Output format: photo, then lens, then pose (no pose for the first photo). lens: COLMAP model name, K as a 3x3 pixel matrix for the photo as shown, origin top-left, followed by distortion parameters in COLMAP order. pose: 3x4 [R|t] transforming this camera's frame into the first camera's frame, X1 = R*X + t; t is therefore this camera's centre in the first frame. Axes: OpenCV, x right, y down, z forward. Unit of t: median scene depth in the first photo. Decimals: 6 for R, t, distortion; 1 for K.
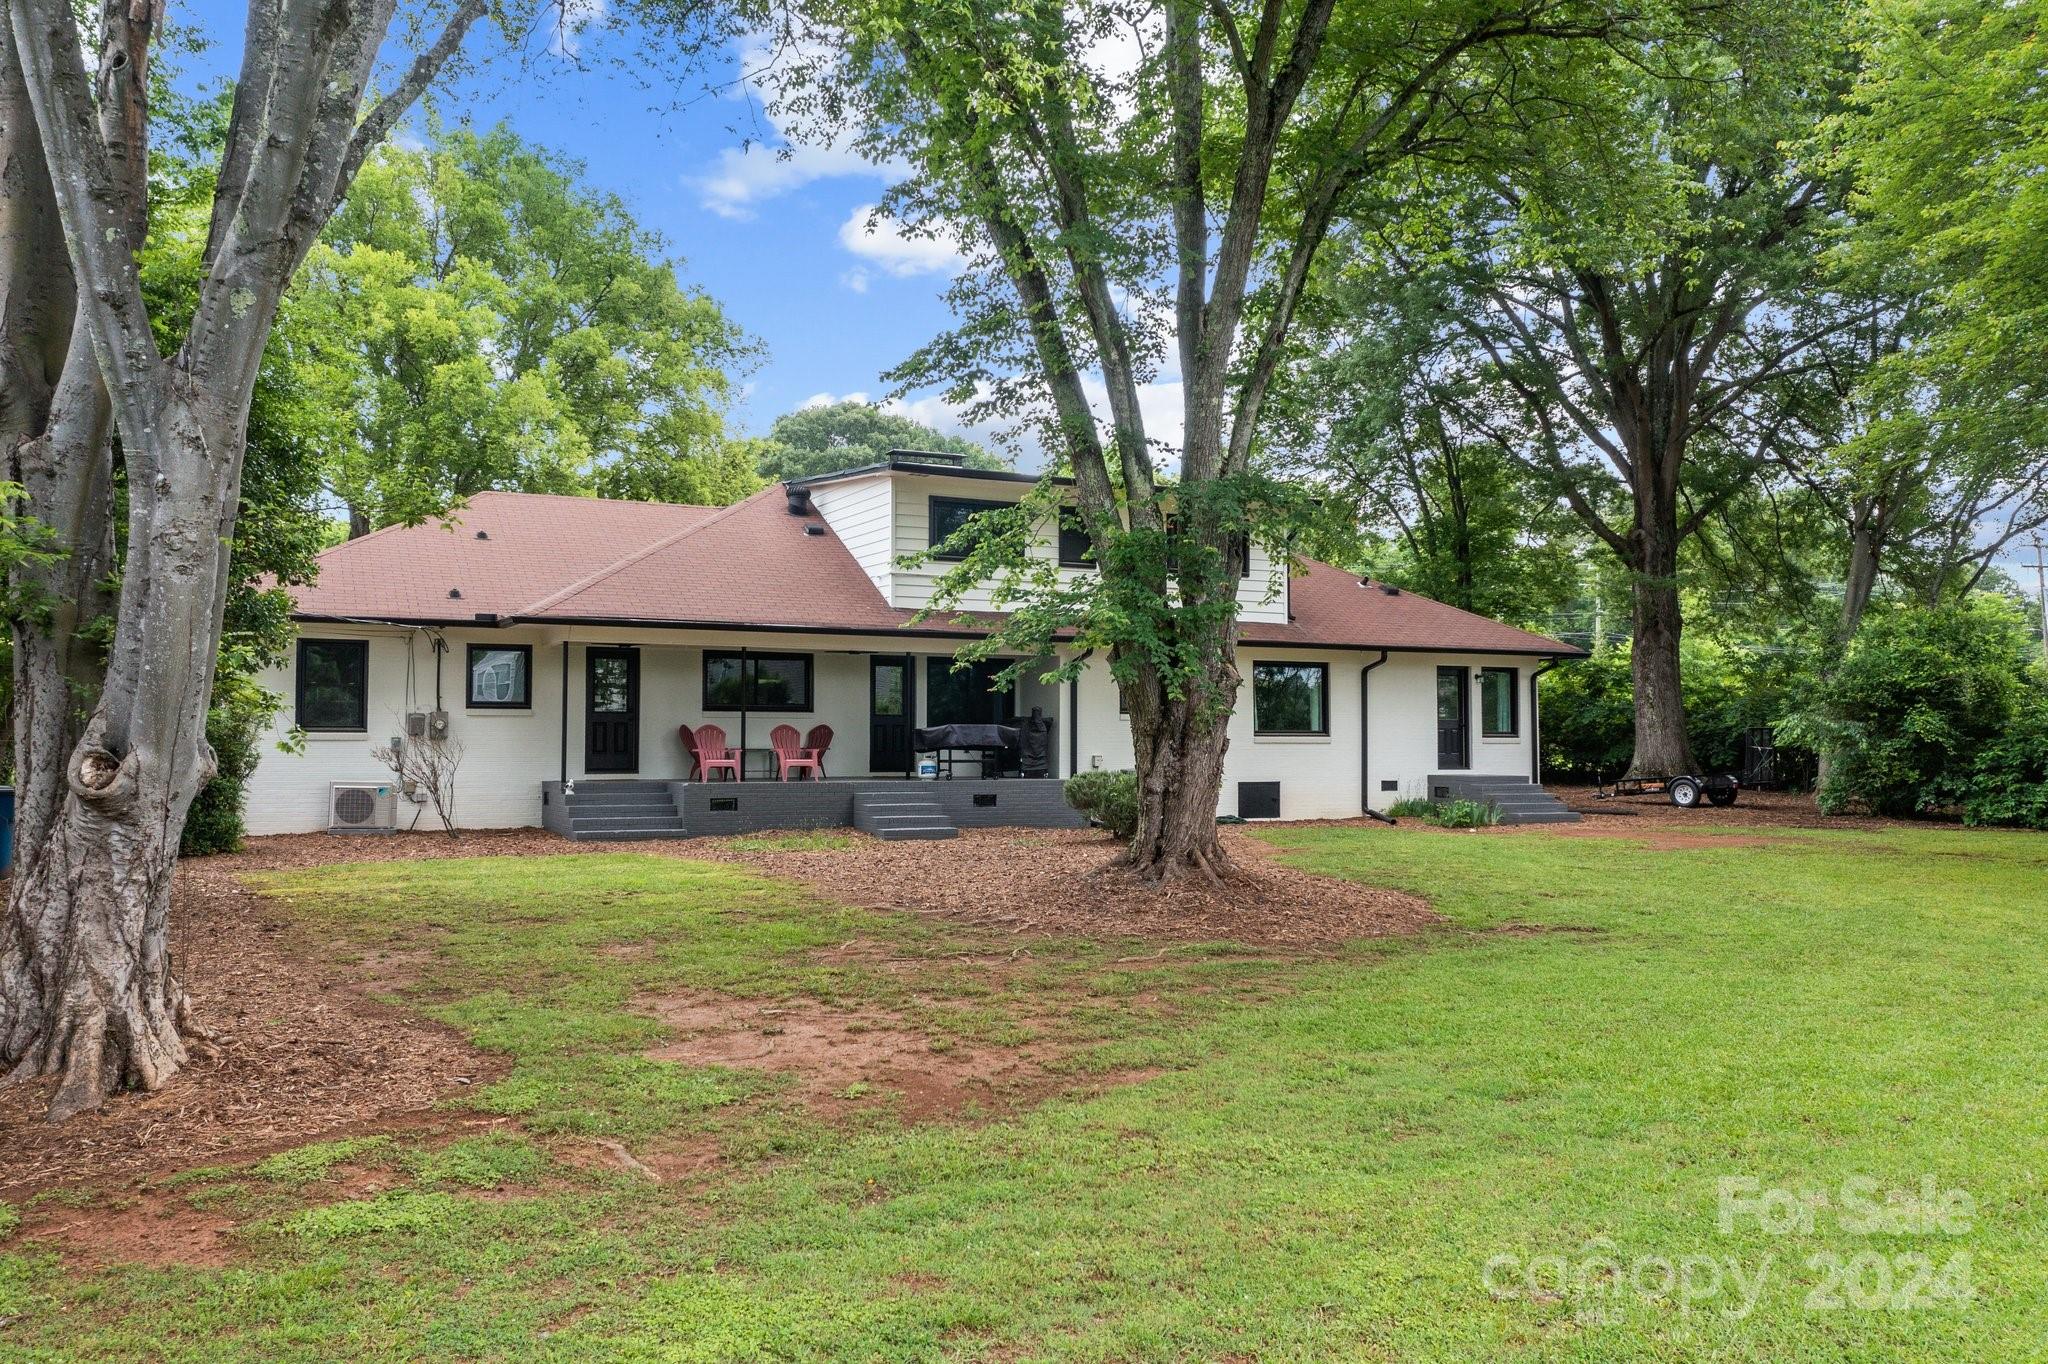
lens RADIAL K [[1645.5, 0, 1026.6], [0, 1645.5, 677.0], [0, 0, 1]] dist [0.025824, 0.002062]
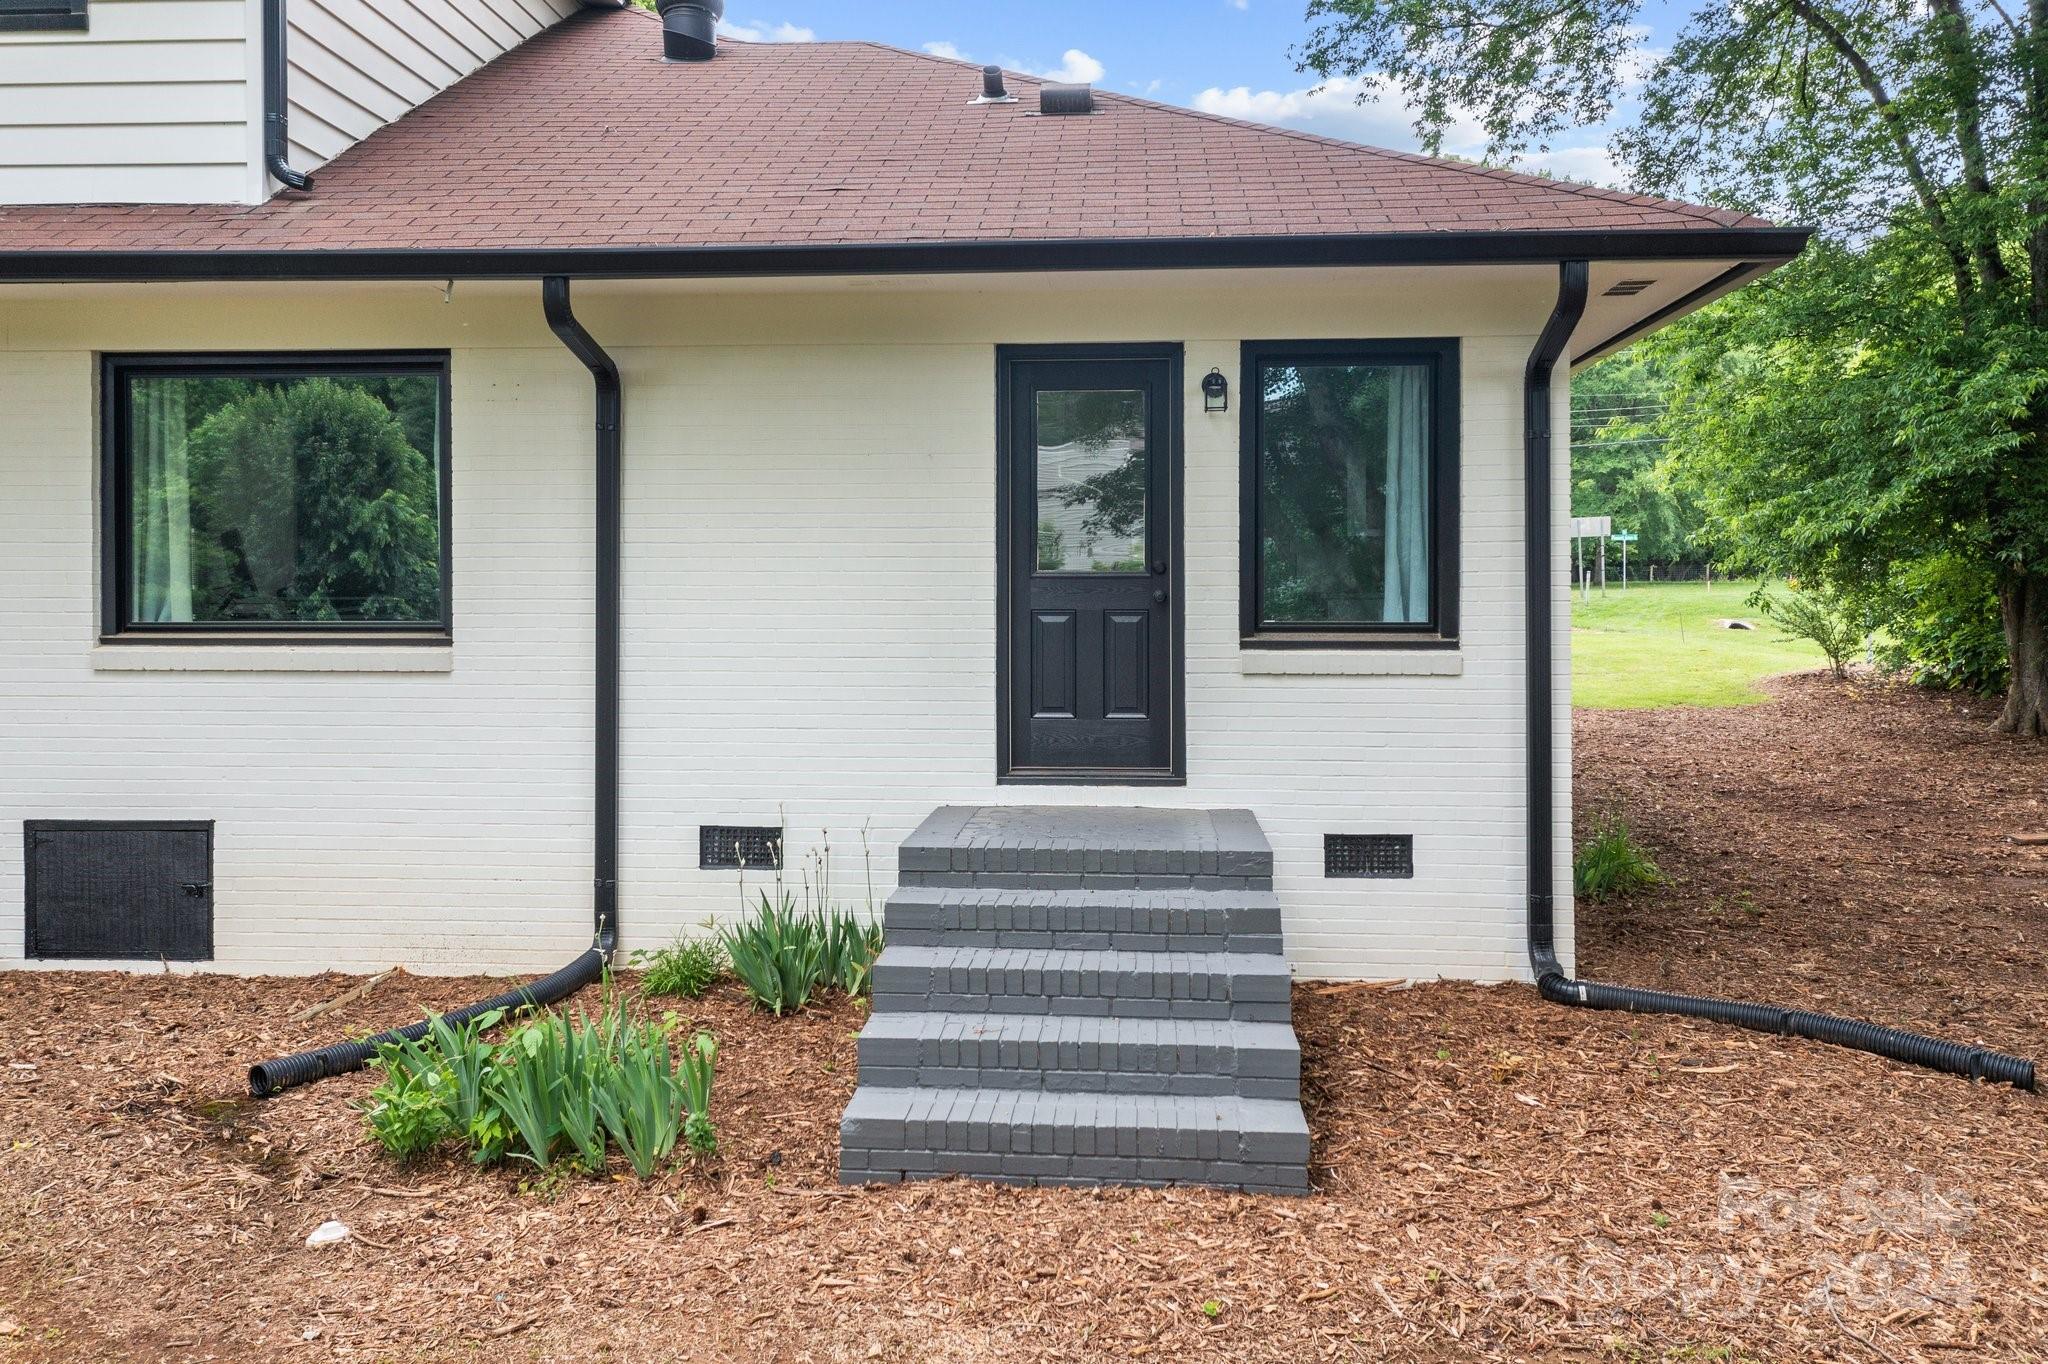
lens RADIAL K [[1645.5, 0, 1051.5], [0, 1645.5, 599.0], [0, 0, 1]] dist [0.025824, 0.002062]
pose [[0.866299, 0.004140, -0.499509, 0.054321], [0.016288, 0.999200, 0.036529, 0.003084], [0.499261, -0.039781, 0.865538, 0.116652]]
